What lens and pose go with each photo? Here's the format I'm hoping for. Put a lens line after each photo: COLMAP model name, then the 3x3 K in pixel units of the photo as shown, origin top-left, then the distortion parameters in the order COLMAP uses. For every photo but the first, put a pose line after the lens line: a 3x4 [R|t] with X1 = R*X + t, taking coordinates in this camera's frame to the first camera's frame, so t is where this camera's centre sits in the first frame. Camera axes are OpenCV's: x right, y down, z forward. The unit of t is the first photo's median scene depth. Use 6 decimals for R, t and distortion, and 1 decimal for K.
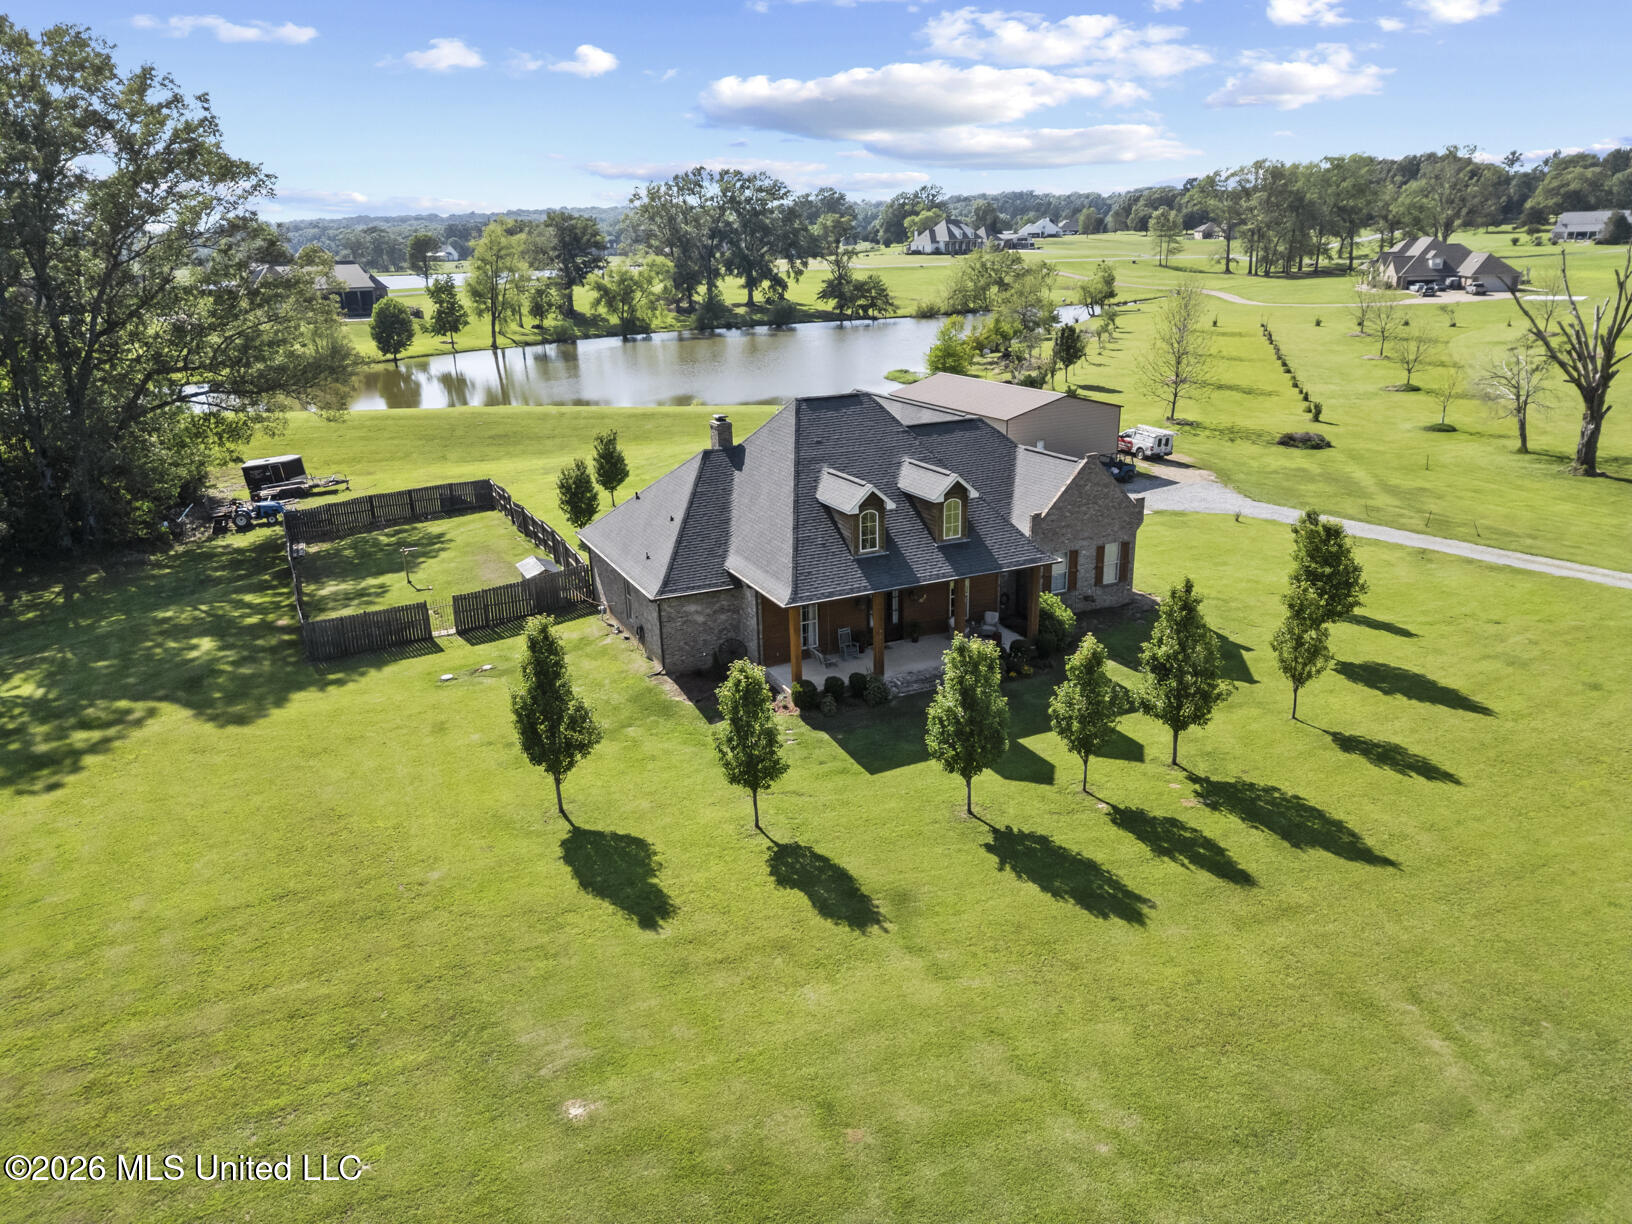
lens RADIAL K [[1141.7, 0, 814.6], [0, 1141.7, 614.5], [0, 0, 1]] dist [0.048943, -0.026700]
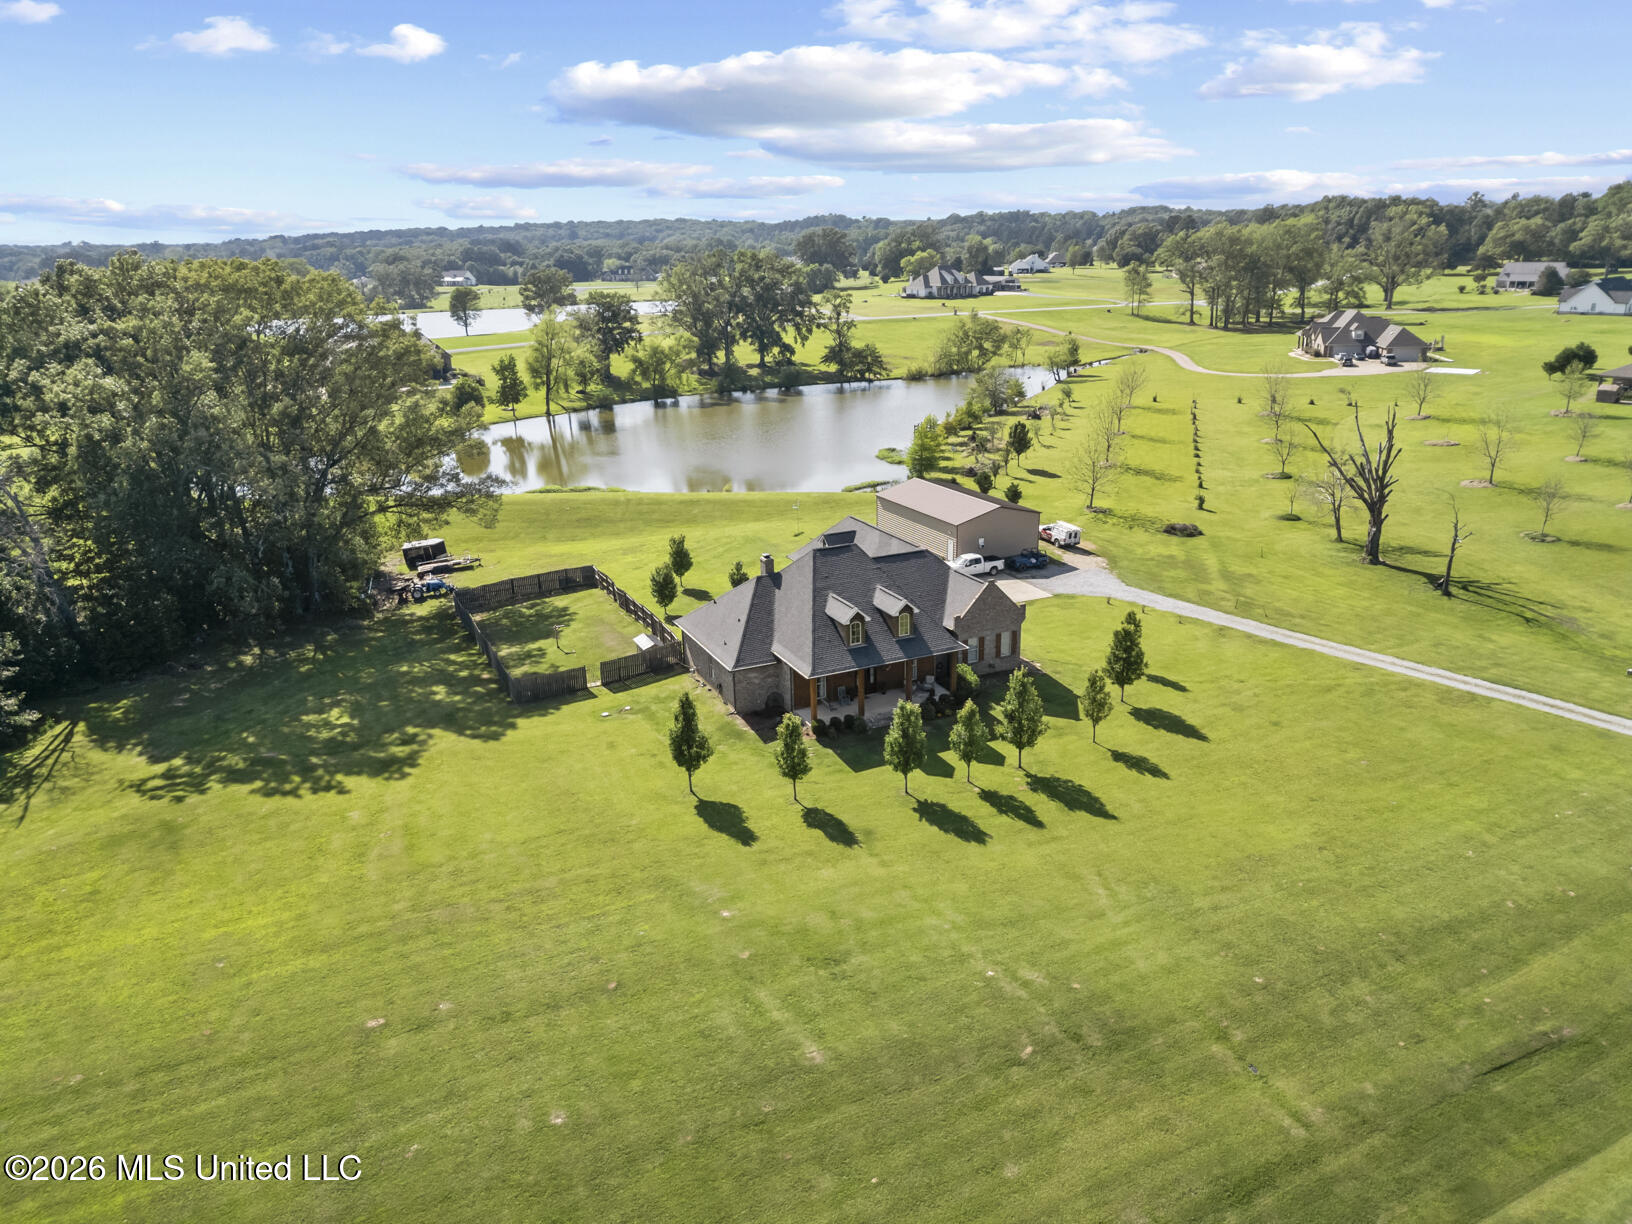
lens RADIAL K [[1143.8, 0, 816.9], [0, 1143.8, 606.0], [0, 0, 1]] dist [0.078339, -0.075251]
pose [[0.999990, 0.003745, 0.002289, -0.013263], [-0.003720, 0.999938, -0.010541, -0.080097], [-0.002329, 0.010532, 0.999942, -0.625888]]
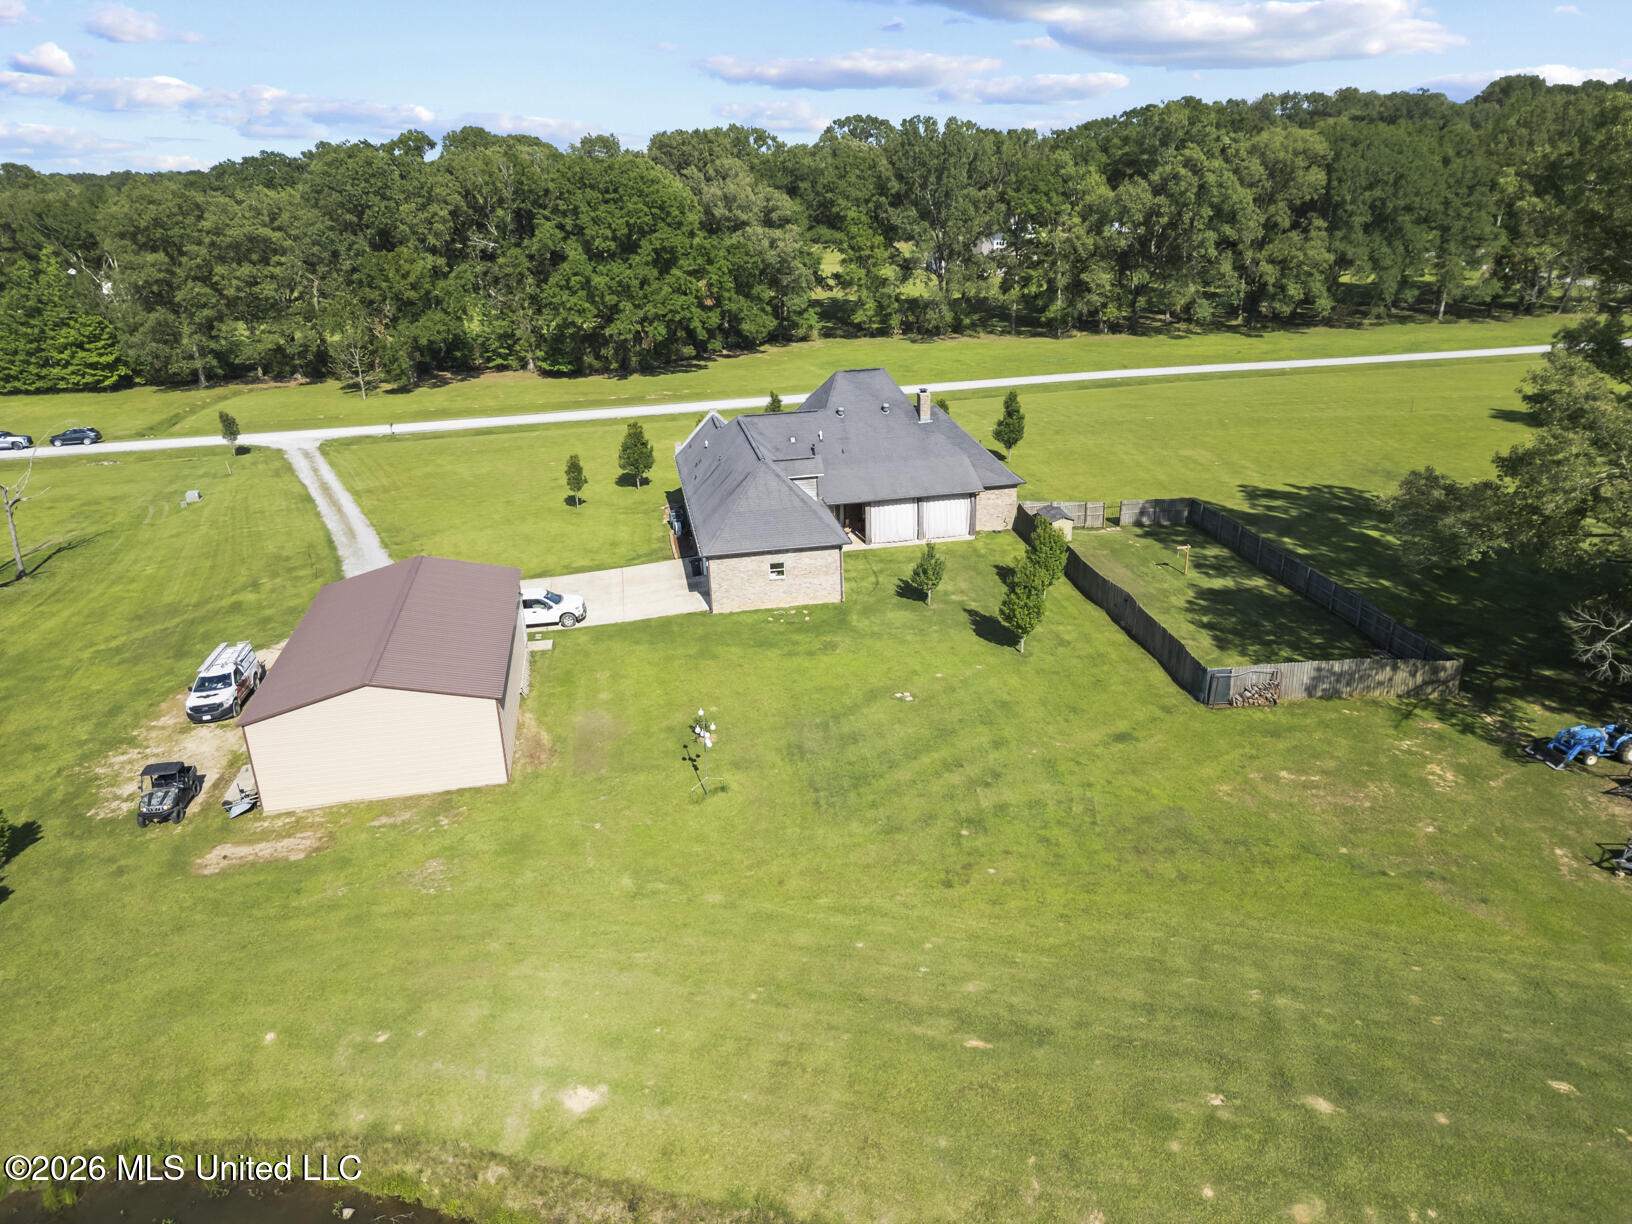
lens RADIAL K [[1143.8, 0, 816.9], [0, 1143.8, 606.0], [0, 0, 1]] dist [0.078339, -0.075251]
pose [[-0.961123, -0.050589, 0.271445, -0.373978], [0.134480, 0.772835, 0.620195, -0.896914], [-0.241157, 0.632588, -0.735986, 2.301910]]
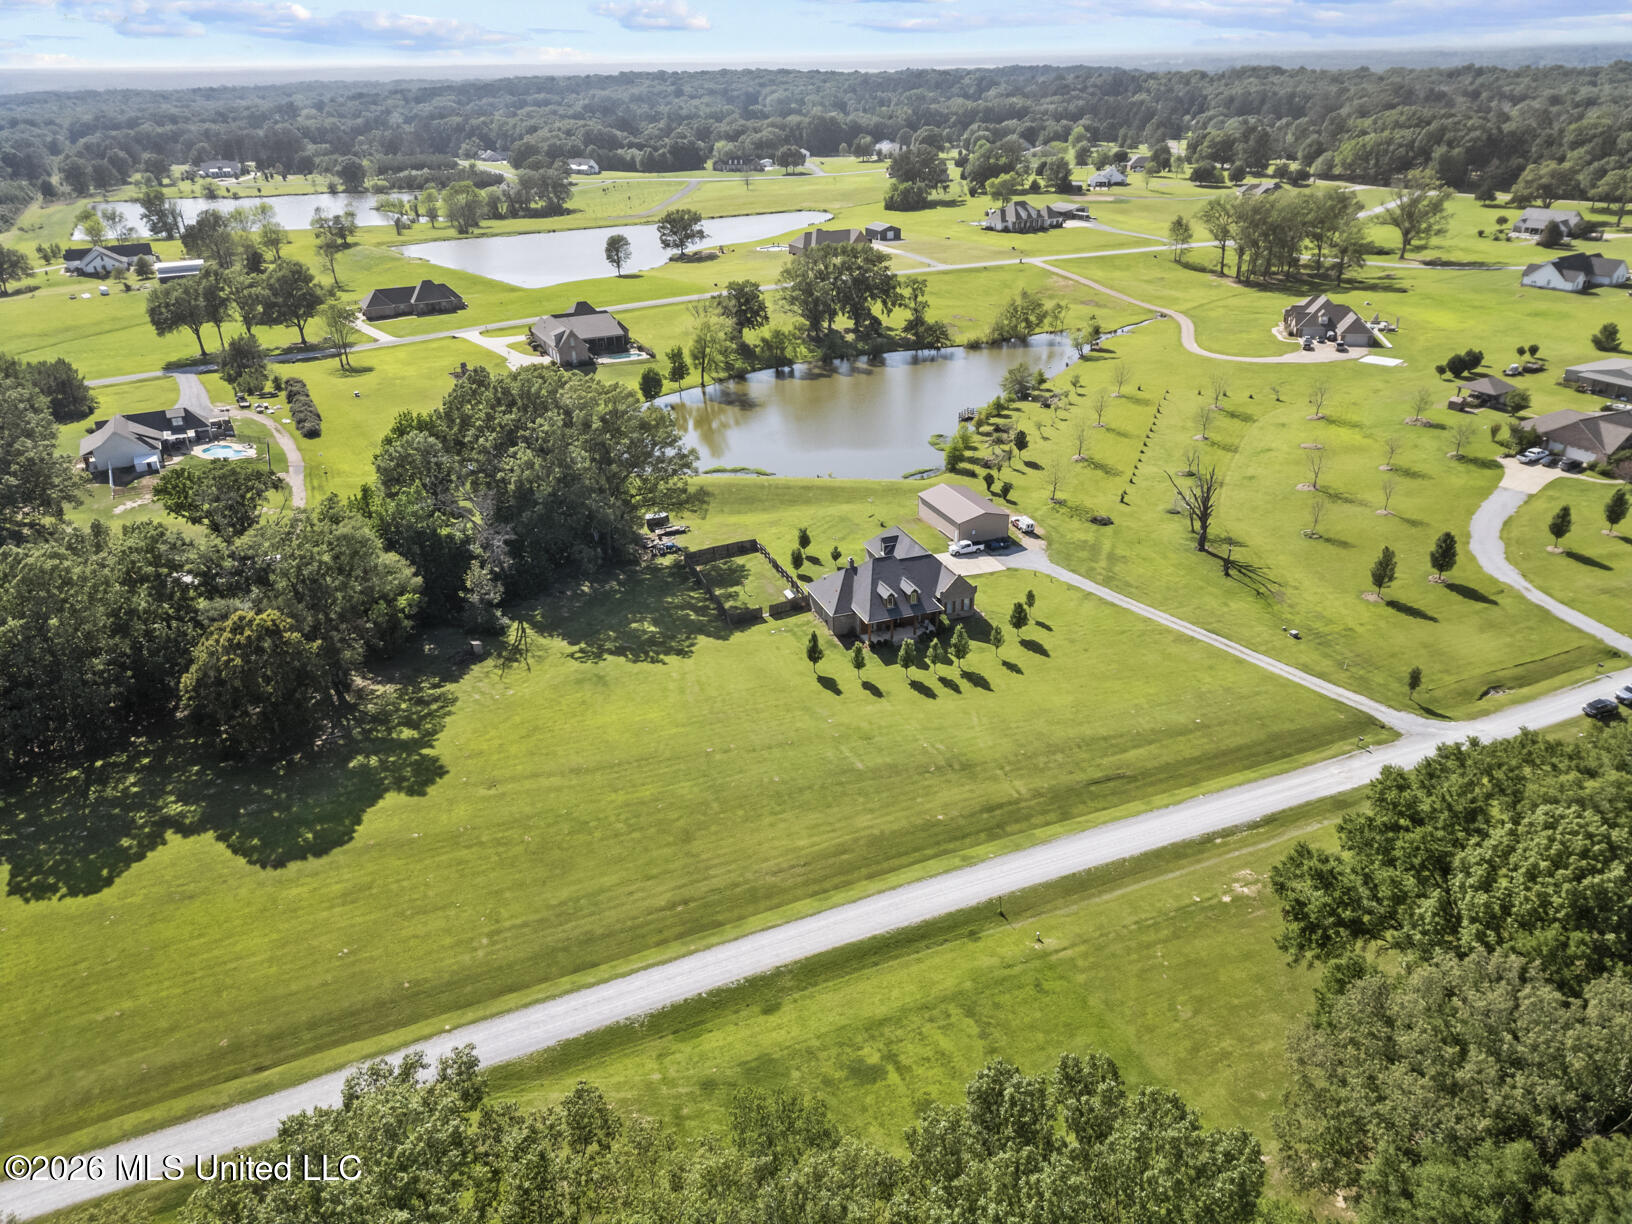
lens RADIAL K [[1153.3, 0, 816.0], [0, 1153.3, 612.0], [0, 0, 1]] dist [0.066909, -0.069182]
pose [[0.996549, 0.043226, -0.070862, 0.061852], [-0.033791, 0.991028, 0.129311, -0.439104], [0.075815, -0.126471, 0.989069, -2.343406]]
